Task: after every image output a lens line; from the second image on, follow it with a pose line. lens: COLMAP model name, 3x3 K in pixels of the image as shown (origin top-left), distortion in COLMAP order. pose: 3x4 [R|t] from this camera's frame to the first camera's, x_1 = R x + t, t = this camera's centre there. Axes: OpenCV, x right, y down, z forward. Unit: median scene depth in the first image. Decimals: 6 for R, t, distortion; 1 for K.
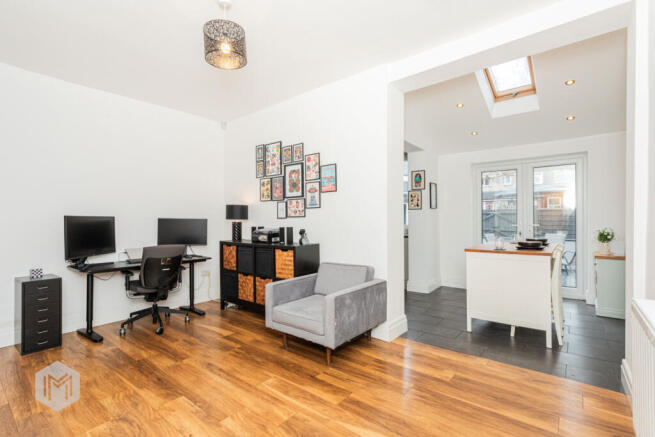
lens RADIAL K [[309.9, 0, 324.1], [0, 309.9, 215.7], [0, 0, 1]] dist [-0.001274, 0.001265]
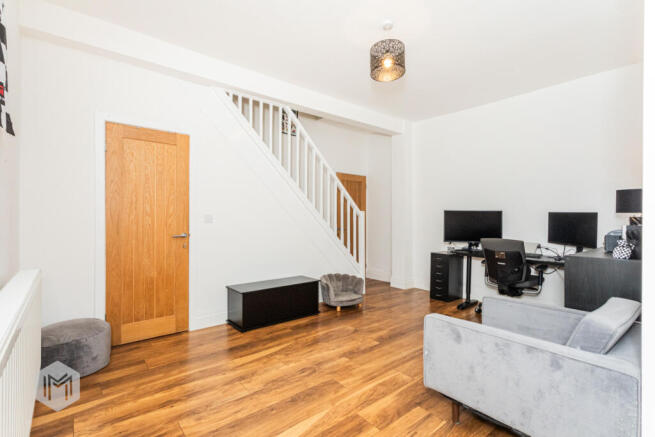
lens RADIAL K [[309.9, 0, 330.3], [0, 309.9, 219.2], [0, 0, 1]] dist [-0.001274, 0.001265]
pose [[-0.186424, 0.008876, -0.982429, 1.042874], [-0.000098, 0.999959, 0.009052, 0.044918], [0.982469, 0.001784, -0.186416, 1.222002]]
